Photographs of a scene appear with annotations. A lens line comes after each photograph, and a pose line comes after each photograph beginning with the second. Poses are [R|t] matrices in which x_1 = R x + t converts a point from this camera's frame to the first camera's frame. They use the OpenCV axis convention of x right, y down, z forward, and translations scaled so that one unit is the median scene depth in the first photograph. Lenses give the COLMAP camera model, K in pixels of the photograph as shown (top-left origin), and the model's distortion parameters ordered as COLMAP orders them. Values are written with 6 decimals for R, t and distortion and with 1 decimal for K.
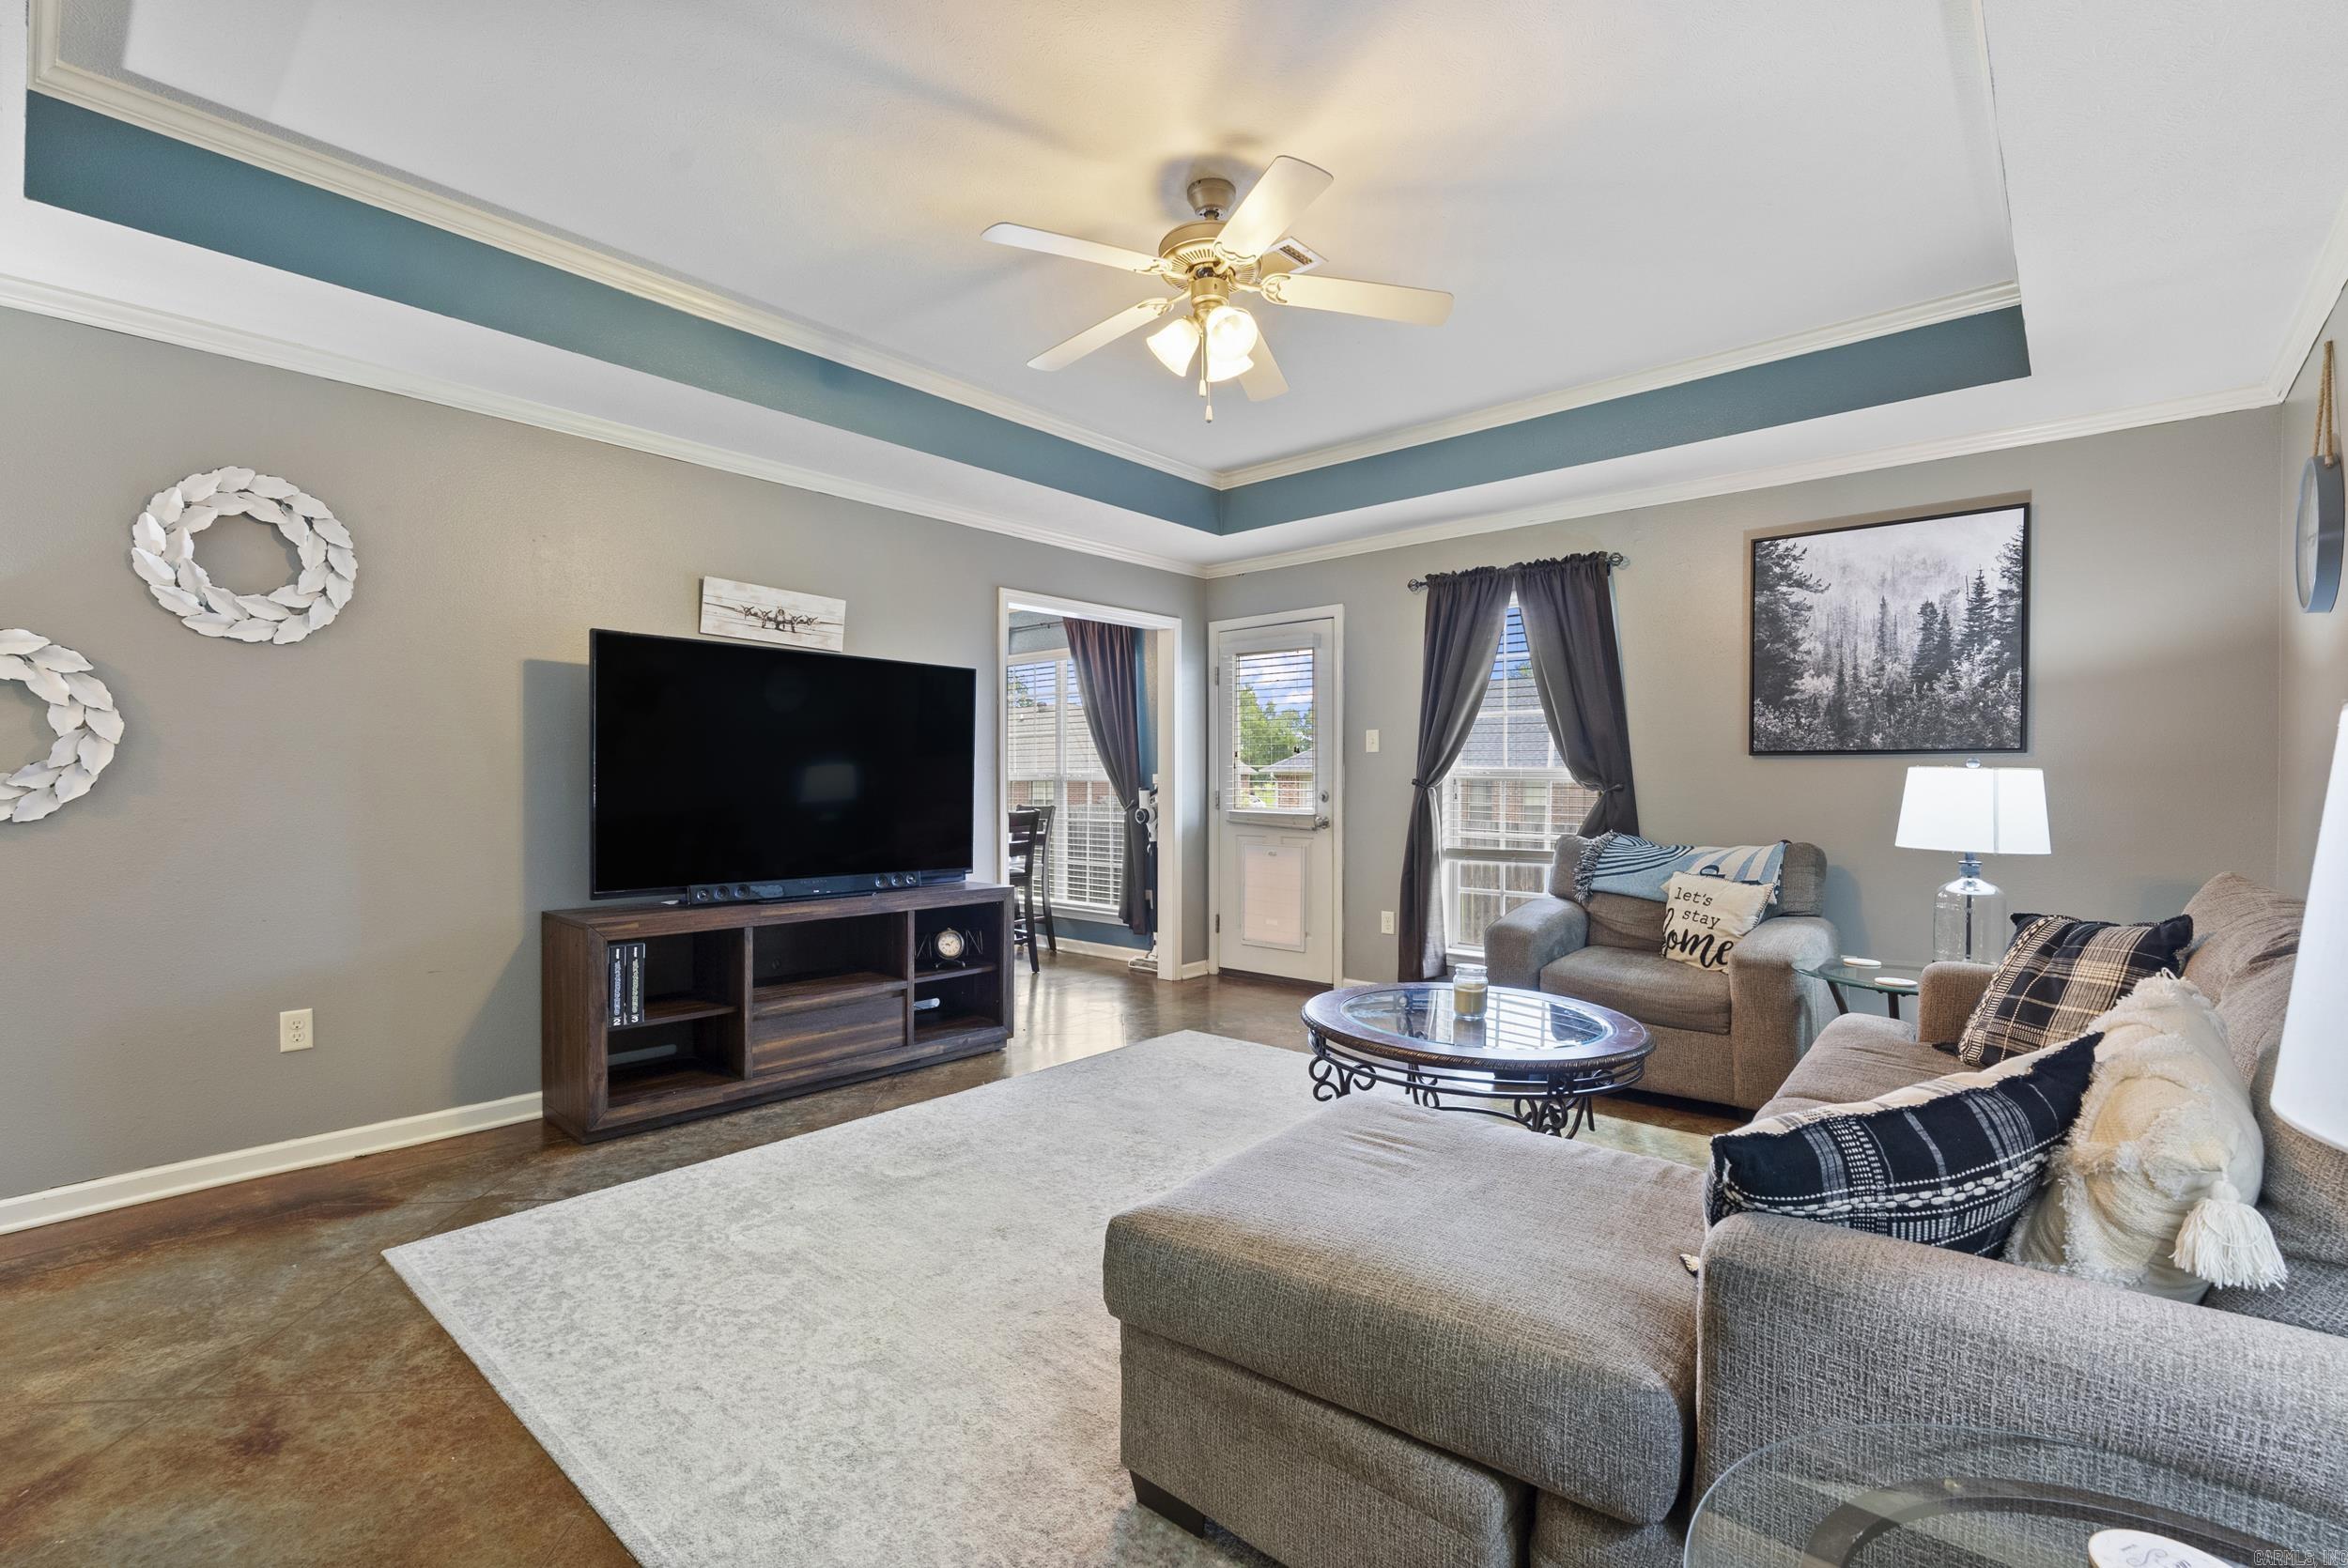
lens RADIAL K [[1035.5, 0, 1171.4], [0, 1035.5, 793.6], [0, 0, 1]] dist [-0.006036, 0.000632]
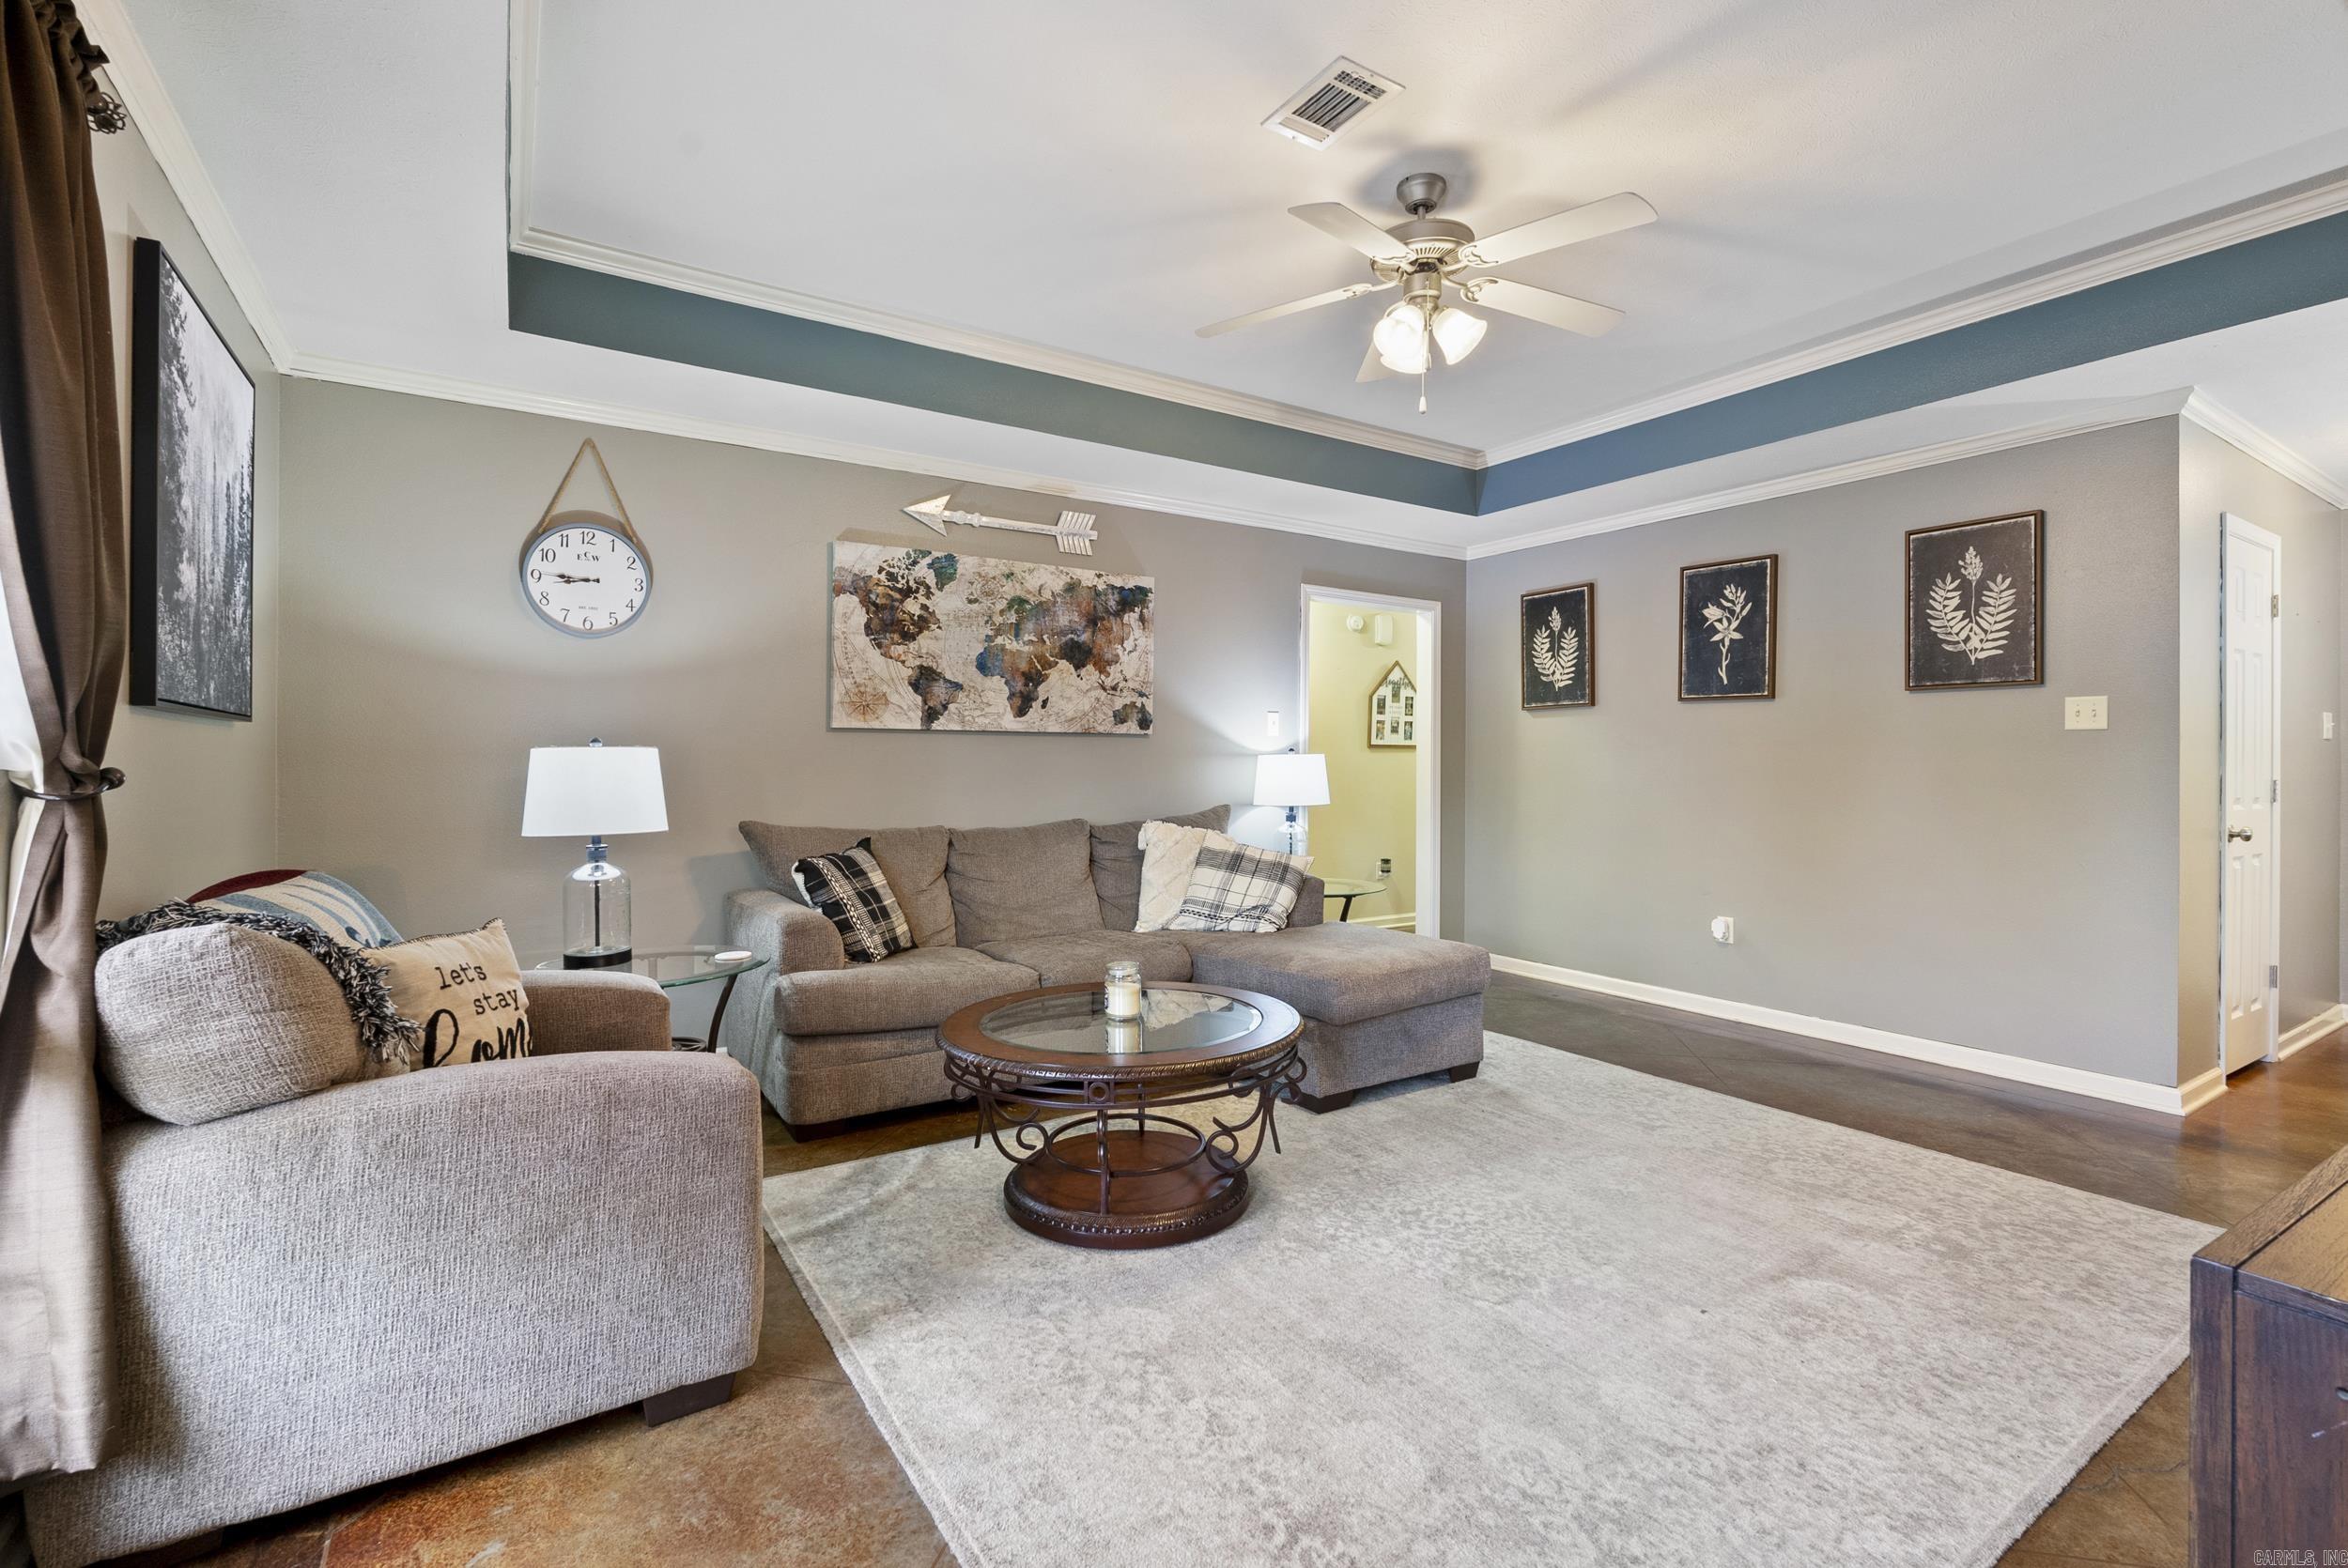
lens RADIAL K [[1035.5, 0, 1170.8], [0, 1035.5, 770.2], [0, 0, 1]] dist [-0.006036, 0.000632]
pose [[-0.961742, -0.005917, 0.273893, -0.003786], [-0.000094, 0.999774, 0.021270, -0.020455], [-0.273957, 0.020430, -0.961525, 1.477428]]
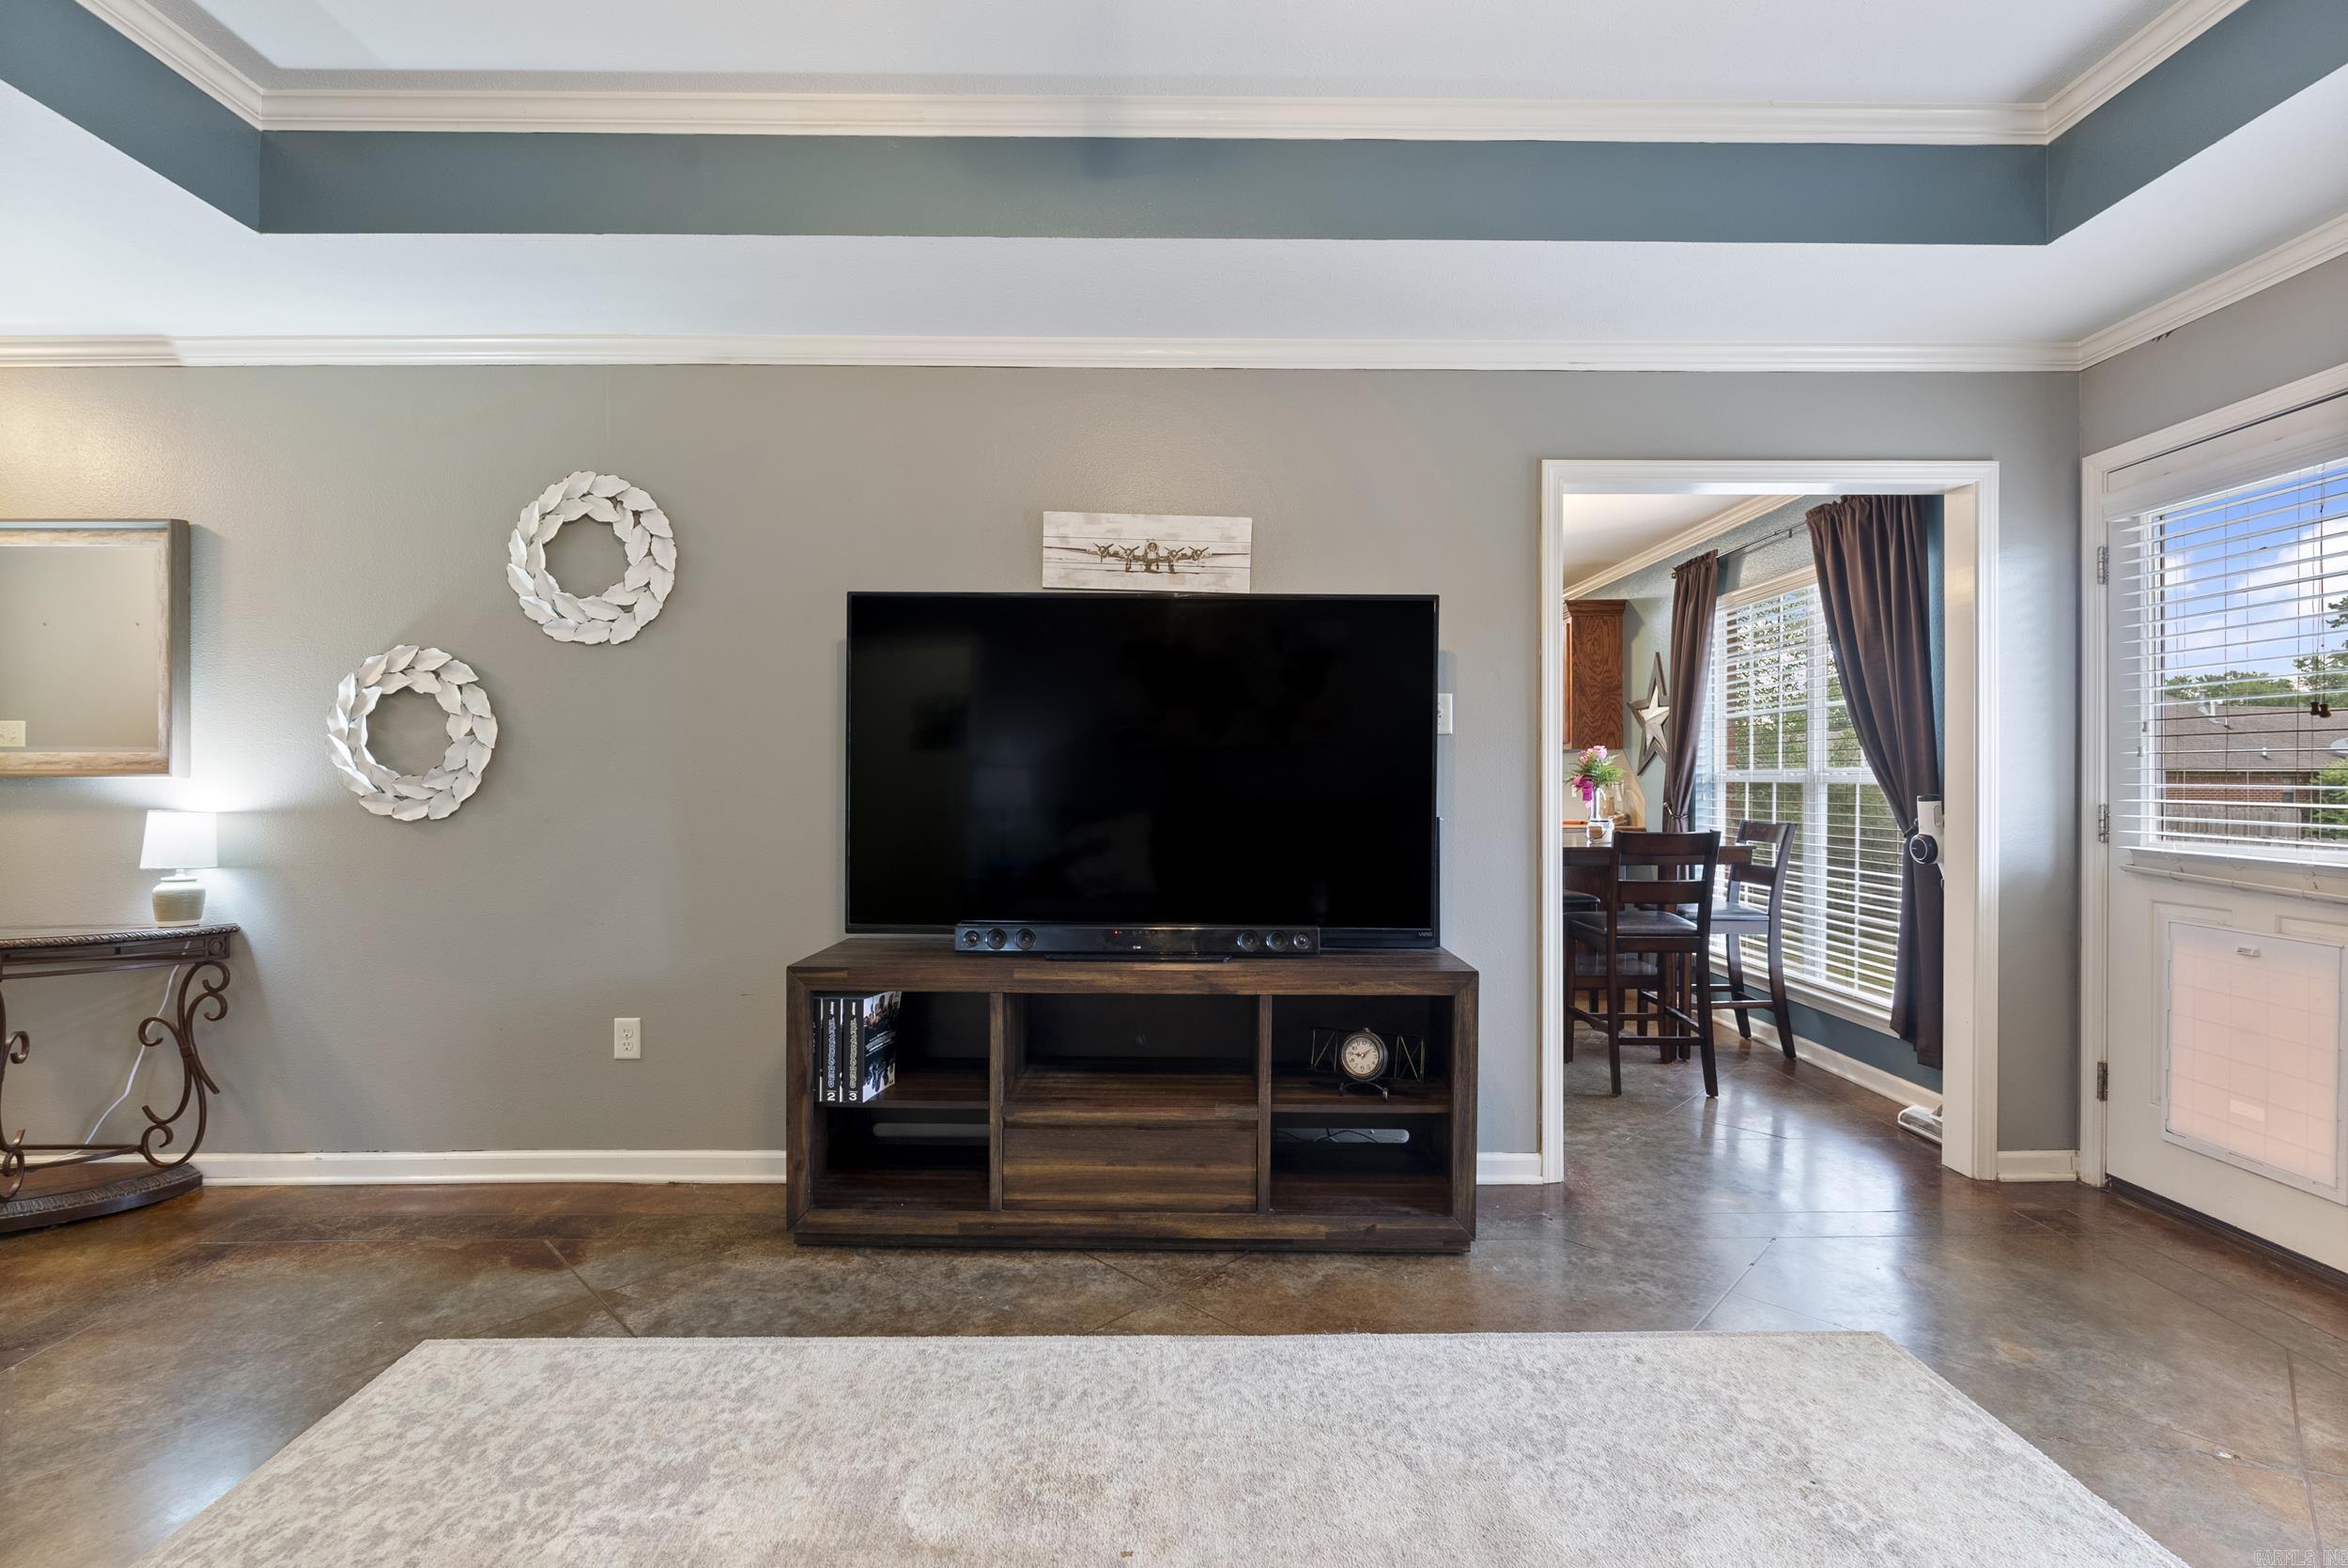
lens RADIAL K [[1035.5, 0, 1175.8], [0, 1035.5, 783.5], [0, 0, 1]] dist [-0.006036, 0.000632]
pose [[0.668585, 0.003315, -0.743628, 0.181999], [-0.009101, 0.999952, -0.003725, -0.010240], [0.743580, 0.009258, 0.668583, 0.589528]]
